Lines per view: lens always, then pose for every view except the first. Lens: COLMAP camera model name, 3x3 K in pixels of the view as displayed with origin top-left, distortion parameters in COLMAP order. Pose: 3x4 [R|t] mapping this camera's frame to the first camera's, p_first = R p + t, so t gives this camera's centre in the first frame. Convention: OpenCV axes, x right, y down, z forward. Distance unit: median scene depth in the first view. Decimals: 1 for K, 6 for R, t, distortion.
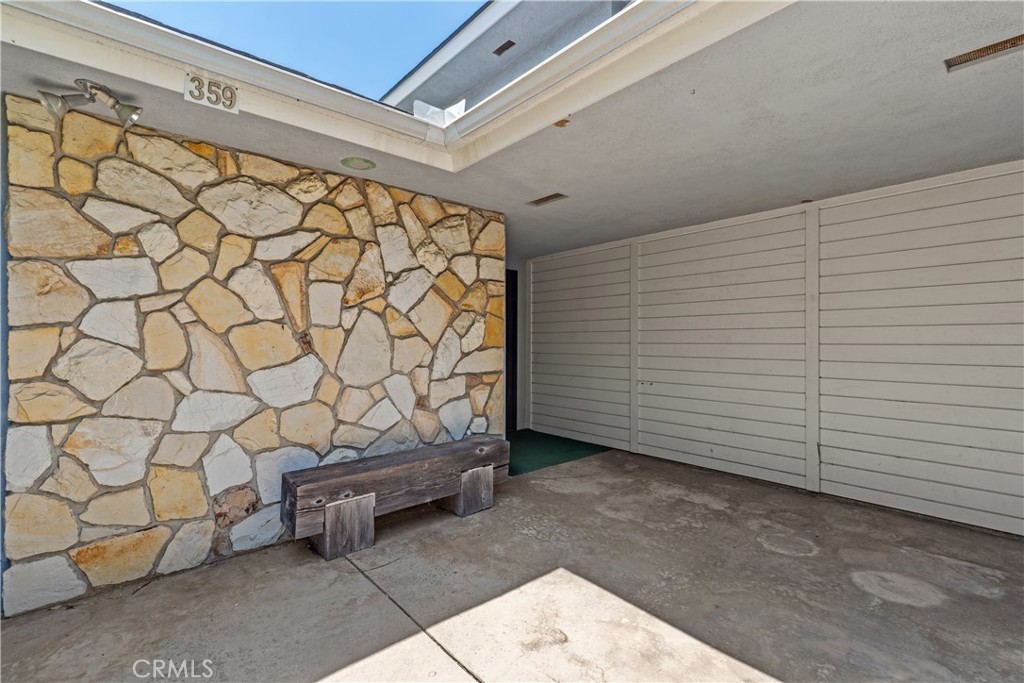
lens RADIAL K [[464.2, 0, 511.8], [0, 464.2, 338.1], [0, 0, 1]] dist [0.007280, -0.001972]
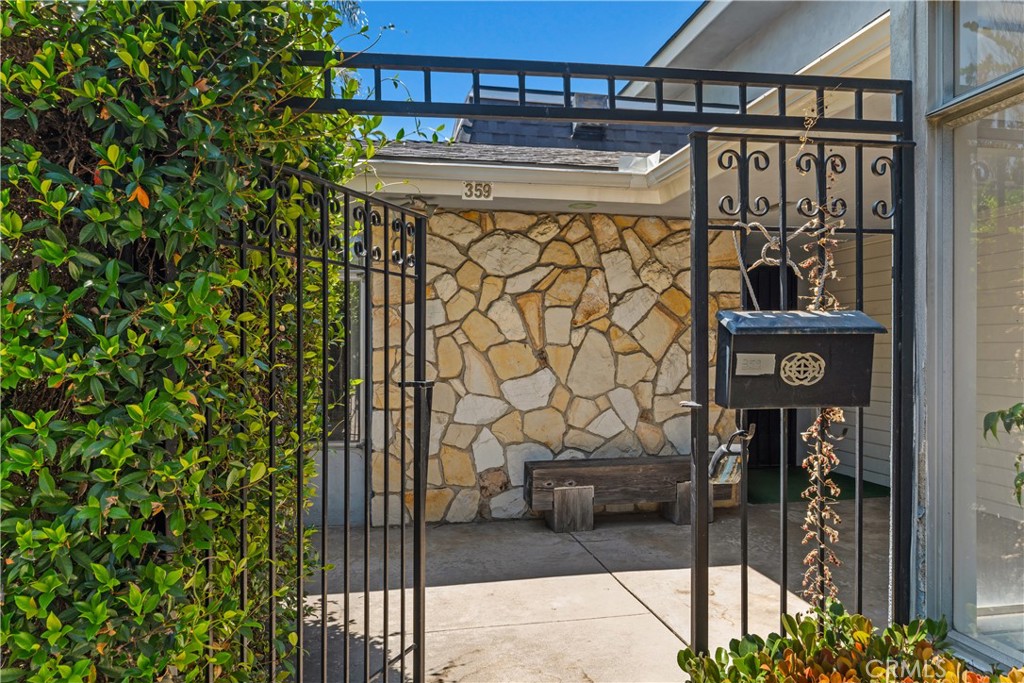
lens RADIAL K [[710.5, 0, 511.3], [0, 710.5, 344.0], [0, 0, 1]] dist [-0.004812, -0.000258]
pose [[0.866472, -0.003219, -0.499216, 0.430072], [0.003630, 0.999993, -0.000148, -0.029017], [0.499213, -0.001684, 0.866478, -0.674896]]
